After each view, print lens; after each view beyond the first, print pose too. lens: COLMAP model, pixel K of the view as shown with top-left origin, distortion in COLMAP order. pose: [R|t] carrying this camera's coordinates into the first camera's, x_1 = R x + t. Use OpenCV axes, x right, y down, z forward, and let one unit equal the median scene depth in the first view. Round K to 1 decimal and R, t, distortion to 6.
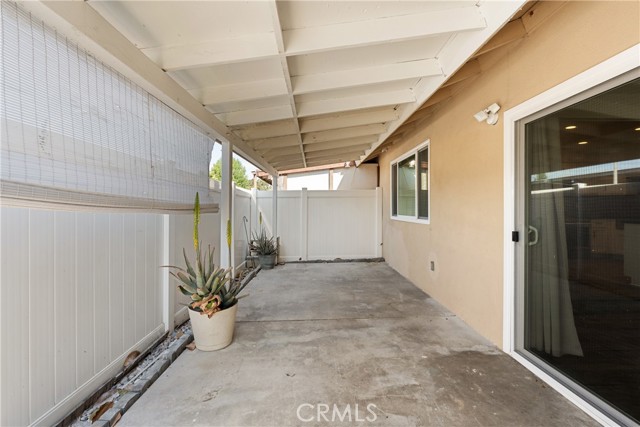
lens RADIAL K [[287.5, 0, 320.6], [0, 287.5, 211.9], [0, 0, 1]] dist [-0.003810, 0.001990]
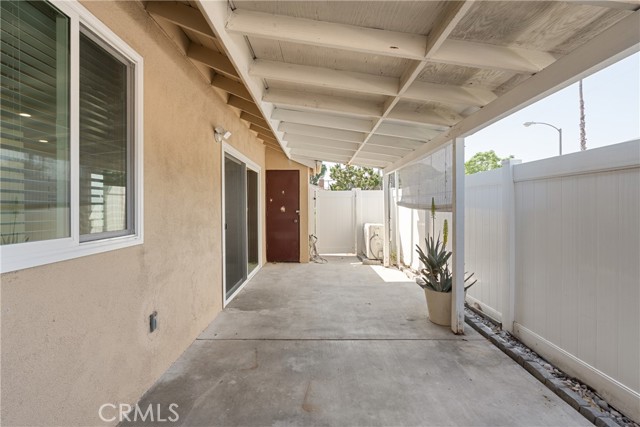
lens RADIAL K [[287.5, 0, 319.6], [0, 287.5, 210.9], [0, 0, 1]] dist [-0.003810, 0.001990]
pose [[-0.999899, -0.000111, 0.014187, 0.109103], [0.000201, 0.999758, 0.022009, -0.022362], [-0.014186, 0.022009, -0.999657, 1.818848]]
